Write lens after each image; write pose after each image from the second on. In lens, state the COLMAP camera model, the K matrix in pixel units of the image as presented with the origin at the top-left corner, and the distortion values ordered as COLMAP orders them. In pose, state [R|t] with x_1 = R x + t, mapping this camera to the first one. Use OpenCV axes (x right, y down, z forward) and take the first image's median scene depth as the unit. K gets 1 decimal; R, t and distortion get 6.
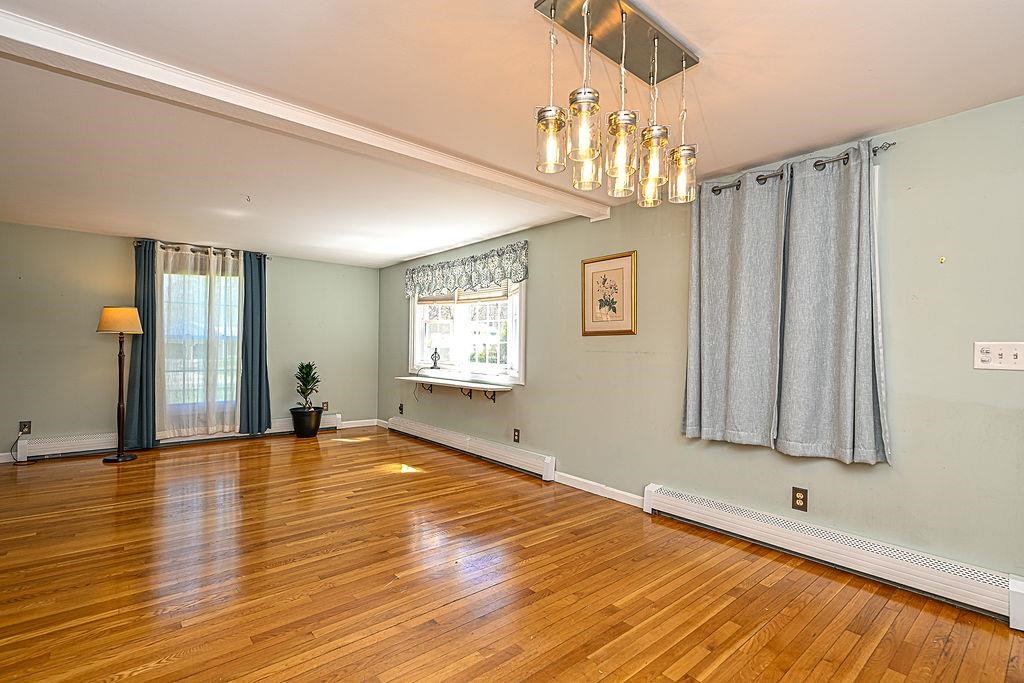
lens RADIAL K [[473.6, 0, 514.6], [0, 473.6, 350.4], [0, 0, 1]] dist [-0.000675, 0.000058]
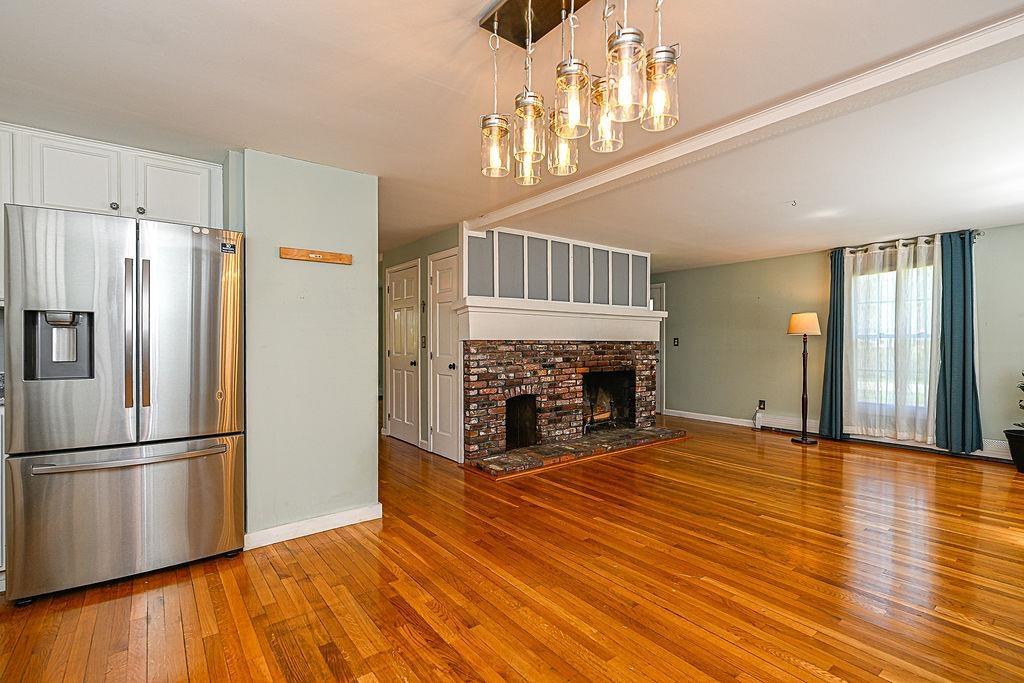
lens RADIAL K [[471.8, 0, 512.0], [0, 471.8, 341.5], [0, 0, 1]] dist [0.000174, -0.000013]
pose [[-0.050393, -0.015488, -0.998609, 0.334211], [-0.006680, 0.999863, -0.015170, 0.002729], [0.998707, 0.005906, -0.050489, 0.289451]]
